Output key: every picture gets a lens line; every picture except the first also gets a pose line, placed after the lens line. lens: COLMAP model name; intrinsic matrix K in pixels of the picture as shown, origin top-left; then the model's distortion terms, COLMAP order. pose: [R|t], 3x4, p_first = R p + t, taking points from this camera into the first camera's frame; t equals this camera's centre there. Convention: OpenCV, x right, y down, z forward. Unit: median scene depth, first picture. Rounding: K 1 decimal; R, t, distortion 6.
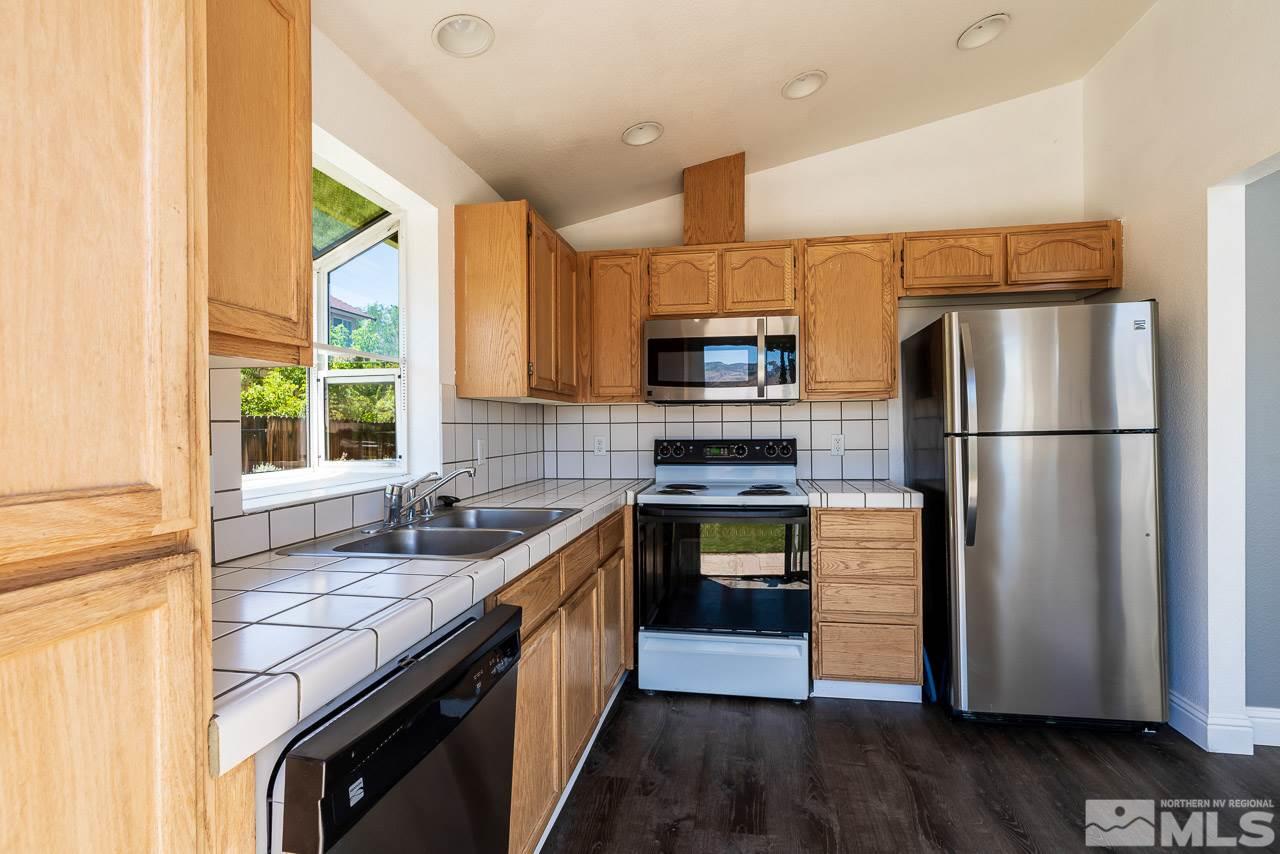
lens RADIAL K [[600.2, 0, 640.5], [0, 600.2, 429.9], [0, 0, 1]] dist [-0.006218, 0.000619]
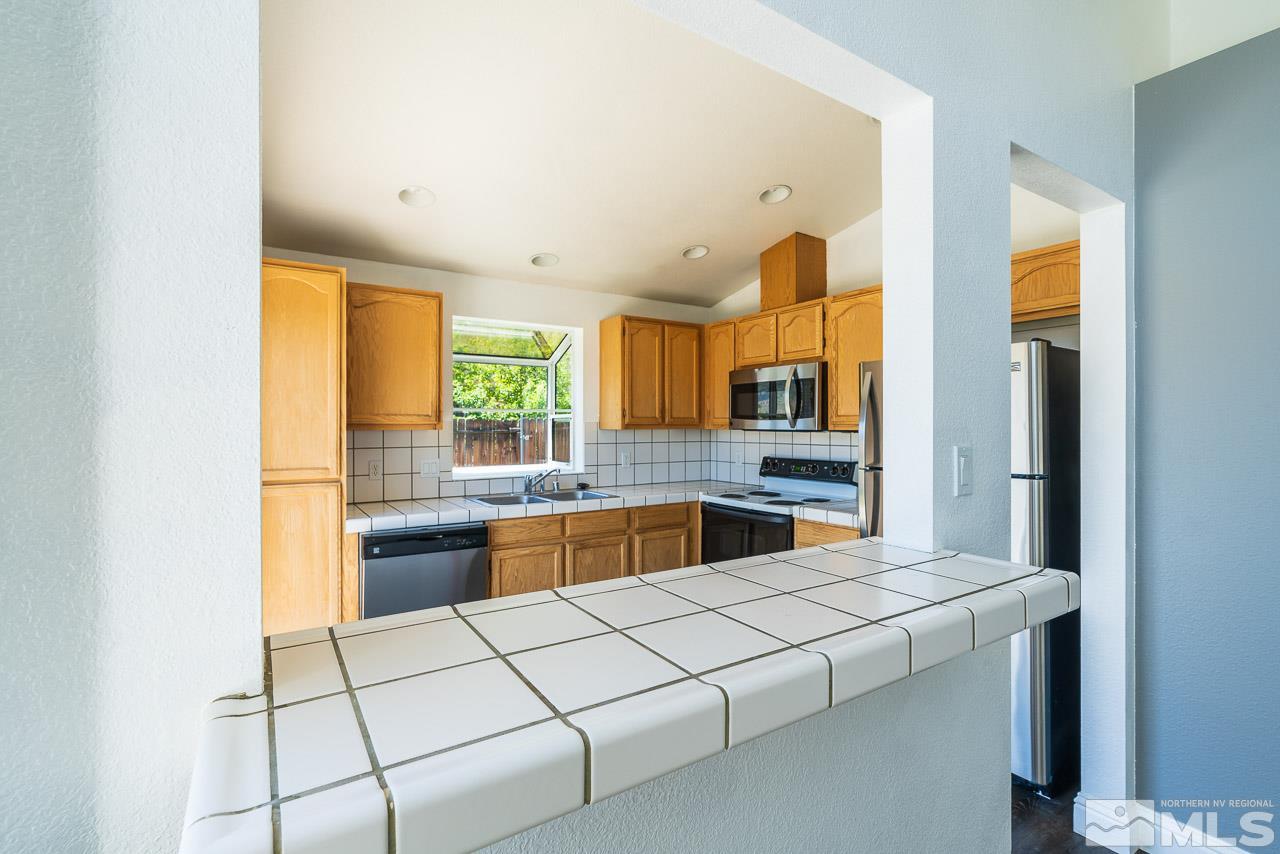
lens RADIAL K [[600.2, 0, 641.9], [0, 600.2, 427.6], [0, 0, 1]] dist [-0.006218, 0.000619]
pose [[0.668001, 0.013696, -0.744035, 0.926627], [-0.010047, 0.999905, 0.009386, -0.063651], [0.744093, 0.001205, 0.668075, -0.082797]]
